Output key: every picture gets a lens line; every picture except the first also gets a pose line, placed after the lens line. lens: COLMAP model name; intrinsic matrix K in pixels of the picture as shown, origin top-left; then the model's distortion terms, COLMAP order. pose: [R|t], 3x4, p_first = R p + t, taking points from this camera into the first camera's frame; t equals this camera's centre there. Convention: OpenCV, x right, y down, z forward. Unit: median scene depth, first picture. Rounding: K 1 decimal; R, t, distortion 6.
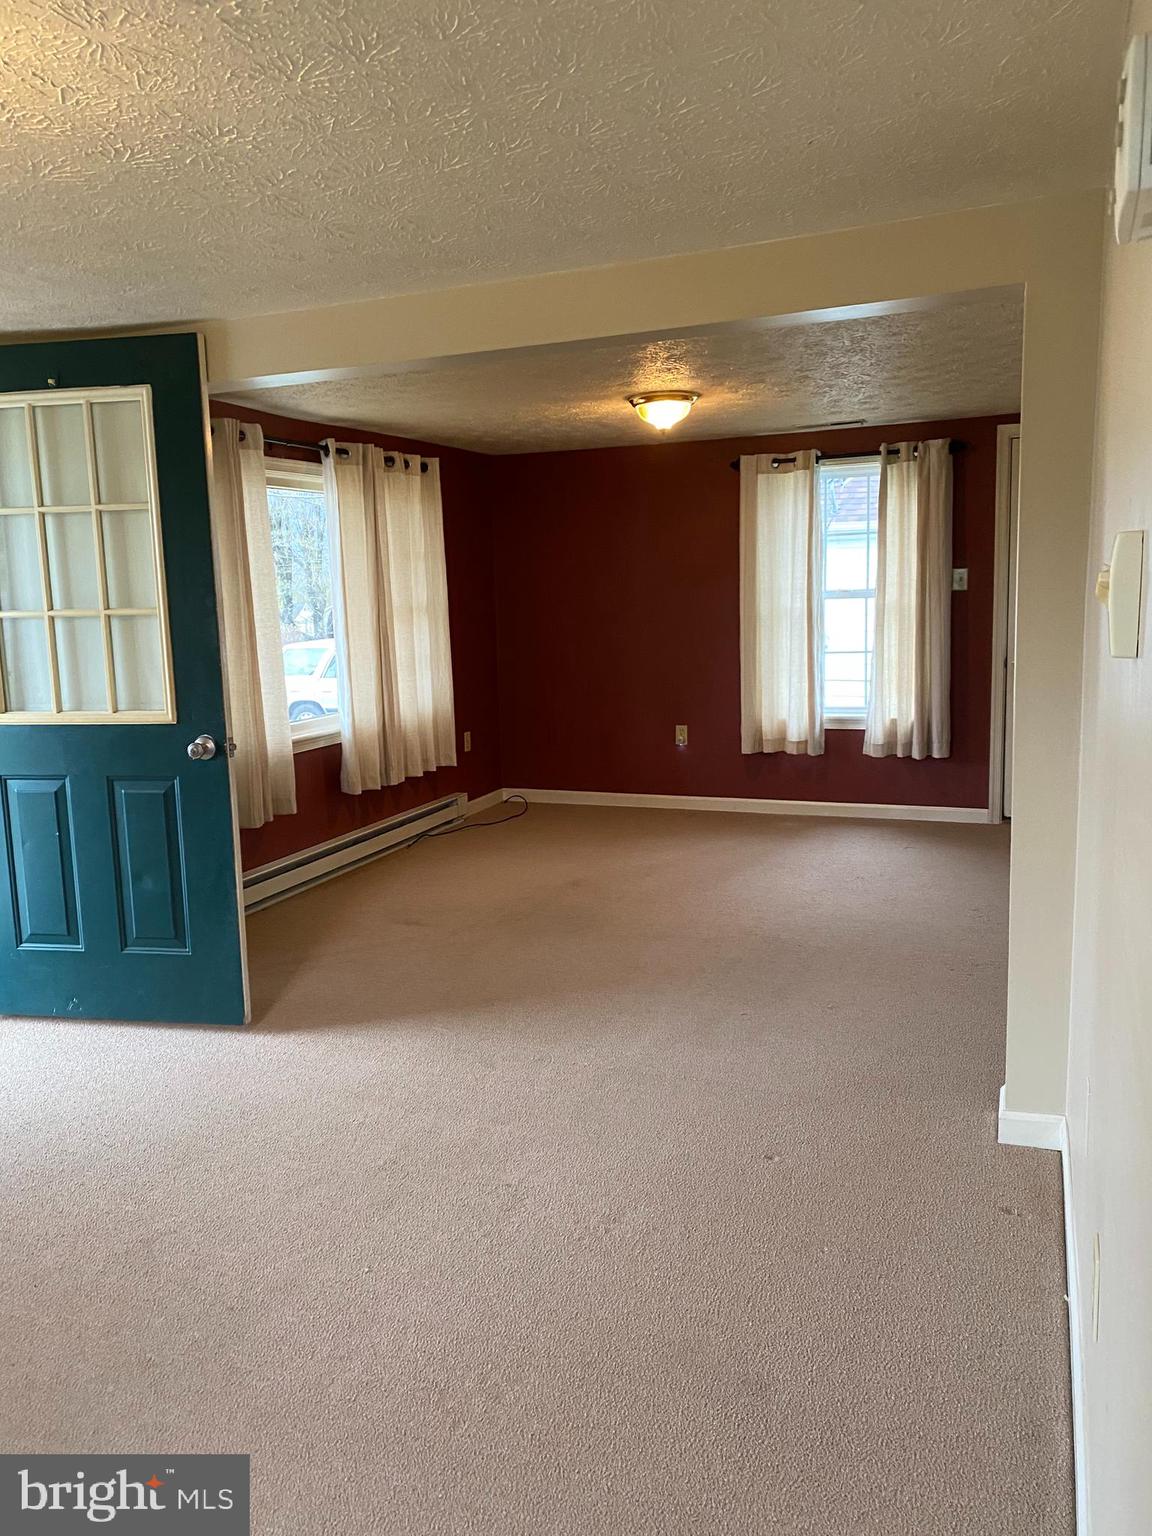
lens RADIAL K [[1151.9, 0, 583.2], [0, 1151.9, 738.5], [0, 0, 1]] dist [0.037942, -0.084839]
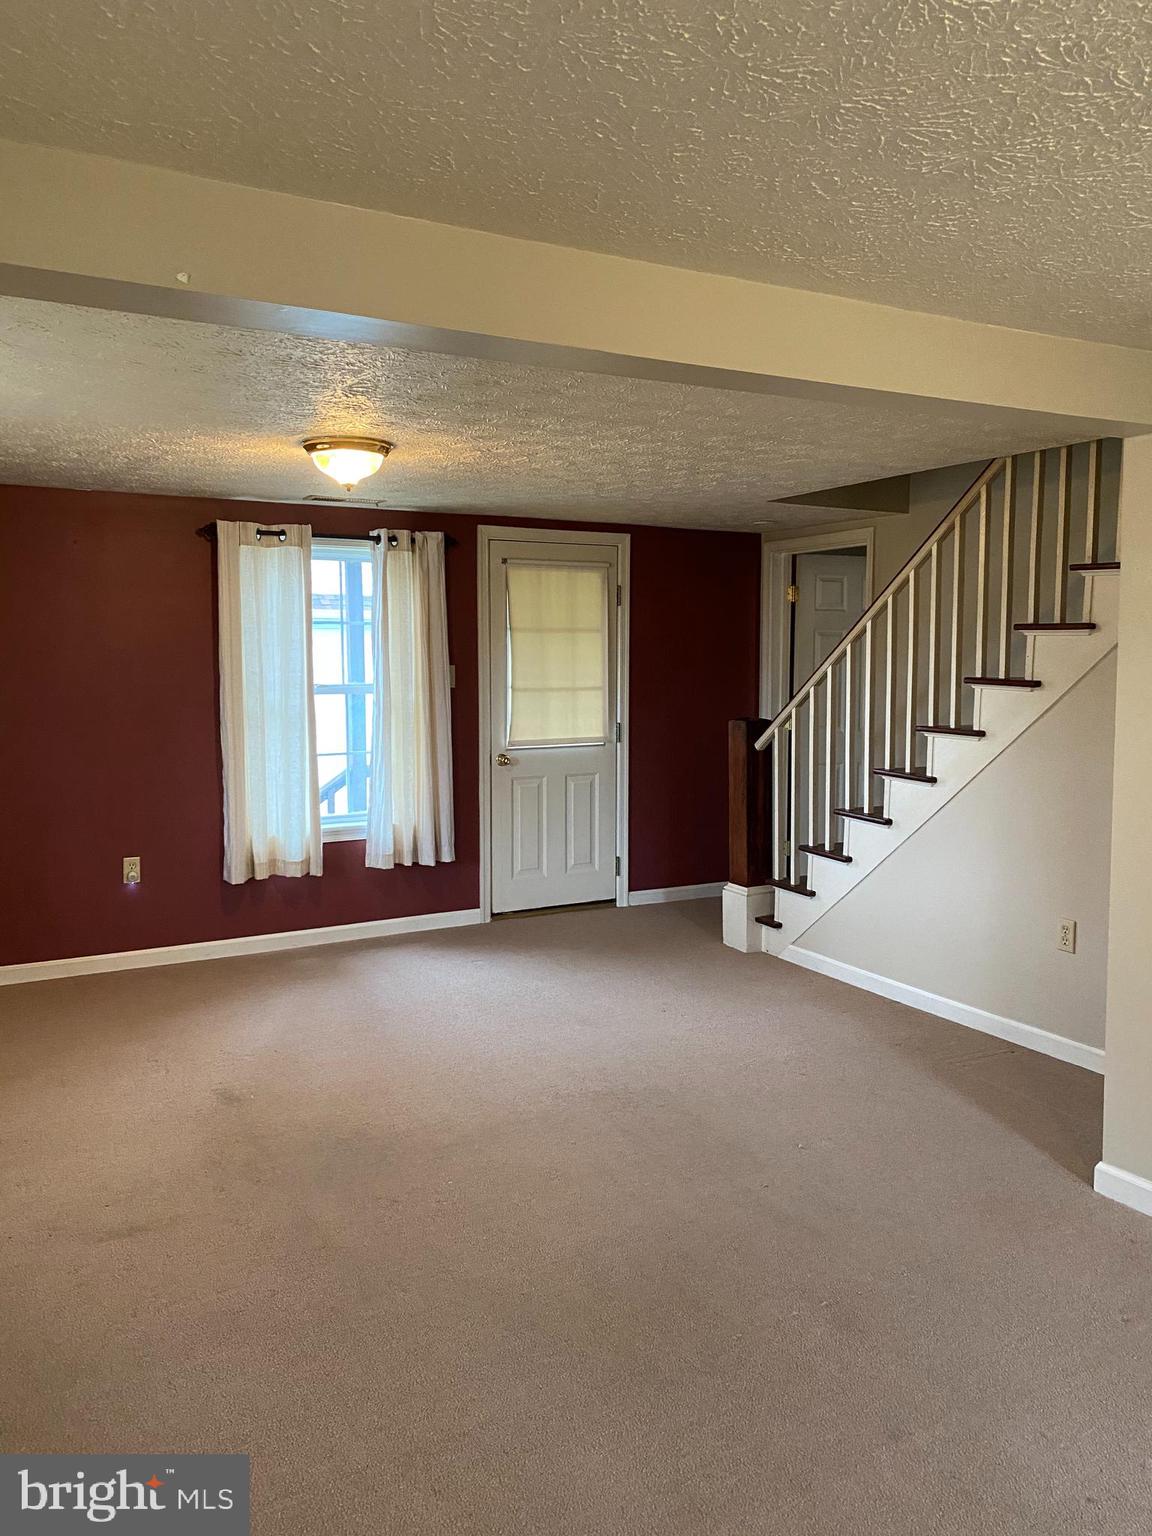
lens RADIAL K [[1151.9, 0, 583.2], [0, 1151.9, 738.5], [0, 0, 1]] dist [0.037942, -0.084839]
pose [[0.613745, -0.023395, 0.789158, -0.359123], [0.085740, 0.995624, -0.037166, -0.038177], [-0.784835, 0.090473, 0.613065, 0.309588]]
